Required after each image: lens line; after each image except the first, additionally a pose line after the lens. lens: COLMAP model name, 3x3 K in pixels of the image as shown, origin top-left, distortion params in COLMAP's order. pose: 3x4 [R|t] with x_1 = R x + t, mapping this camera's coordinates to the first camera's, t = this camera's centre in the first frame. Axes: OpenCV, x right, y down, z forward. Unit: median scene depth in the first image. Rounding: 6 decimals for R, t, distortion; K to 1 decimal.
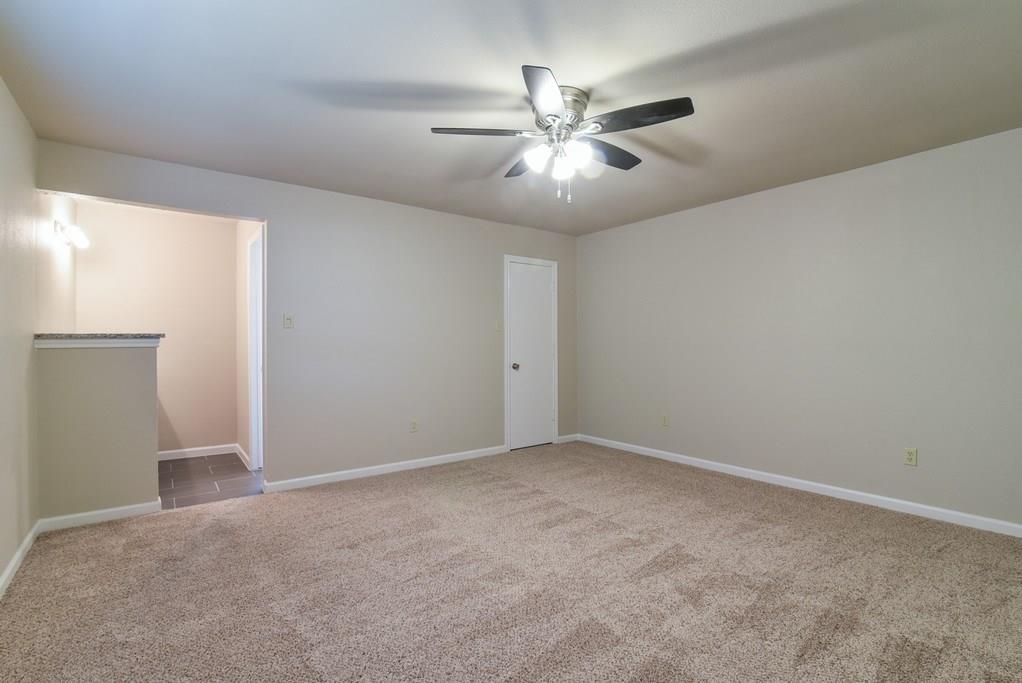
lens RADIAL K [[477.6, 0, 511.0], [0, 477.6, 341.5], [0, 0, 1]] dist [-0.024610, -0.000253]
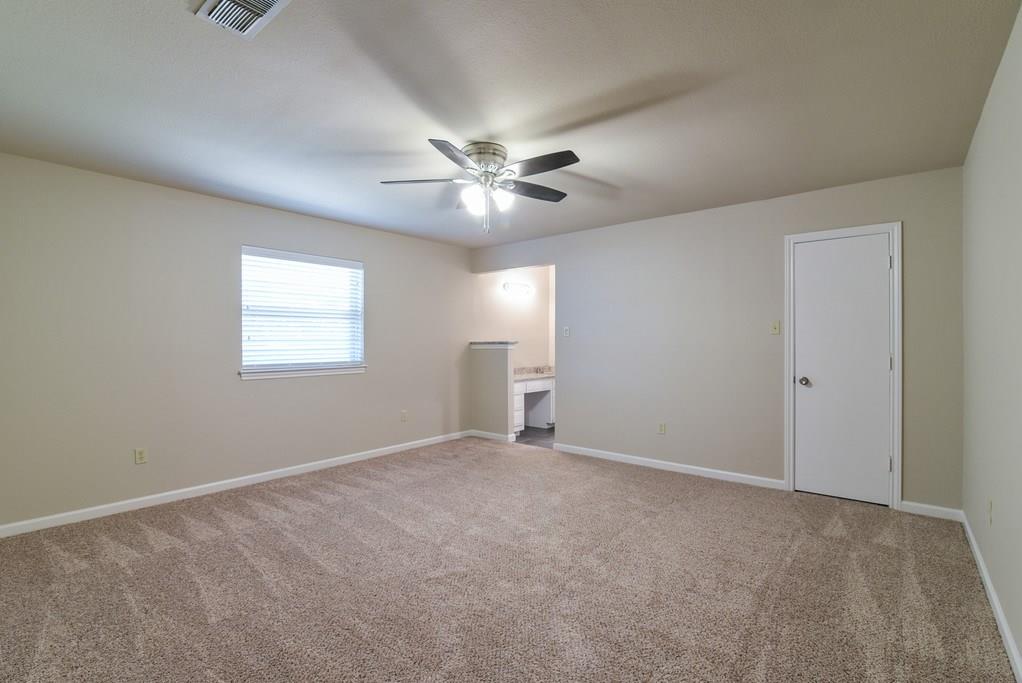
lens RADIAL K [[477.6, 0, 511.0], [0, 477.6, 341.5], [0, 0, 1]] dist [-0.024610, -0.000253]
pose [[0.202741, -0.007870, -0.979201, 0.870865], [-0.006149, 0.999938, -0.009309, 0.000350], [0.979213, 0.007909, 0.202680, 0.543520]]
